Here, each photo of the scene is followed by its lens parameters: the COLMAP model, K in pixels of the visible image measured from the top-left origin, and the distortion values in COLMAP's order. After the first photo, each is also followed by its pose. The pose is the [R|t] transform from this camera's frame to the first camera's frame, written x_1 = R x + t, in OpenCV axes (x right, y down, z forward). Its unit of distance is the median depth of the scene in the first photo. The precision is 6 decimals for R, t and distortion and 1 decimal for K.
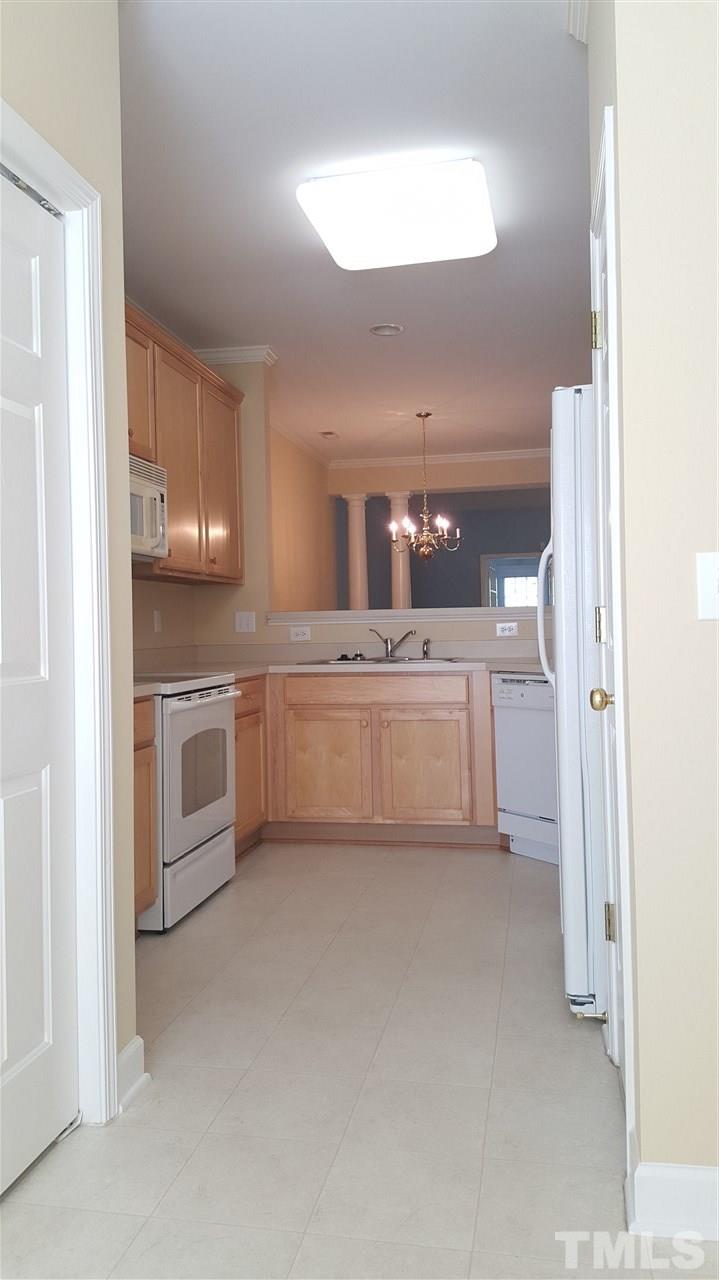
lens RADIAL K [[932.2, 0, 328.3], [0, 932.2, 615.9], [0, 0, 1]] dist [0.168416, -0.293705]
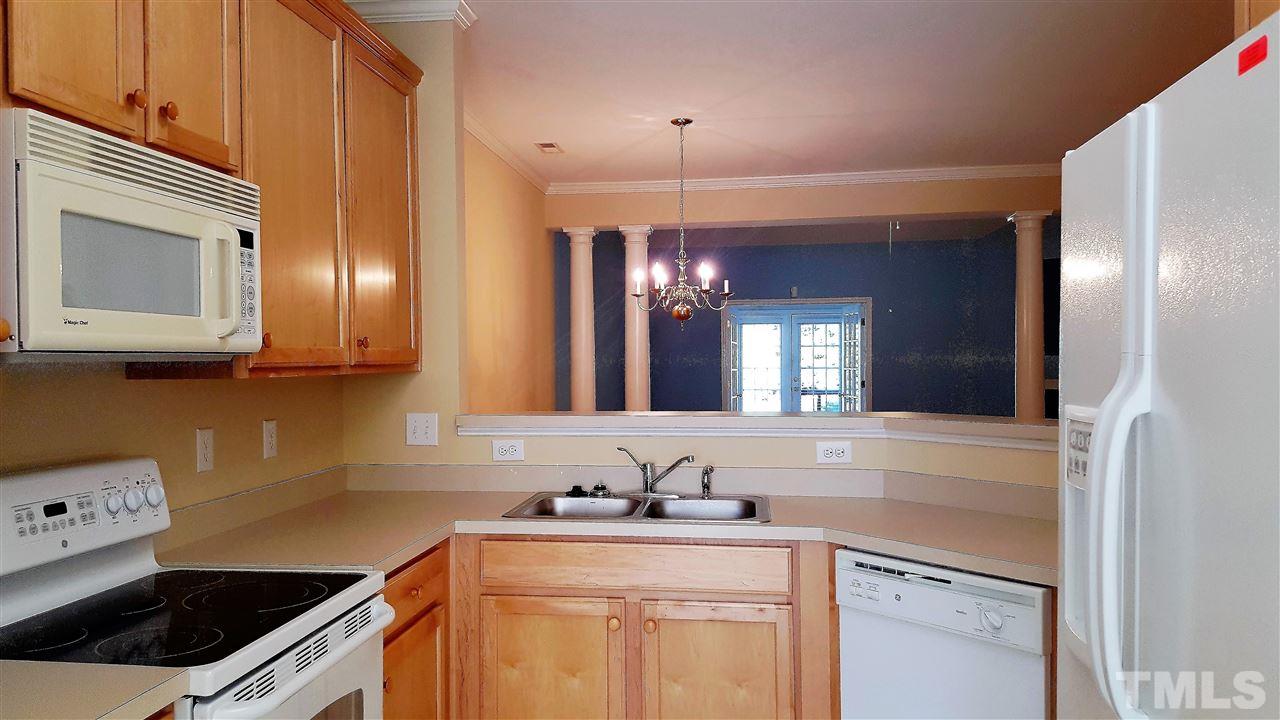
lens RADIAL K [[932.2, 0, 588.4], [0, 932.2, 359.9], [0, 0, 1]] dist [0.168416, -0.293705]
pose [[0.998267, 0.011849, 0.057651, -0.013451], [-0.012883, 0.999762, 0.017612, -0.057317], [-0.057428, -0.018324, 0.998181, 0.372478]]
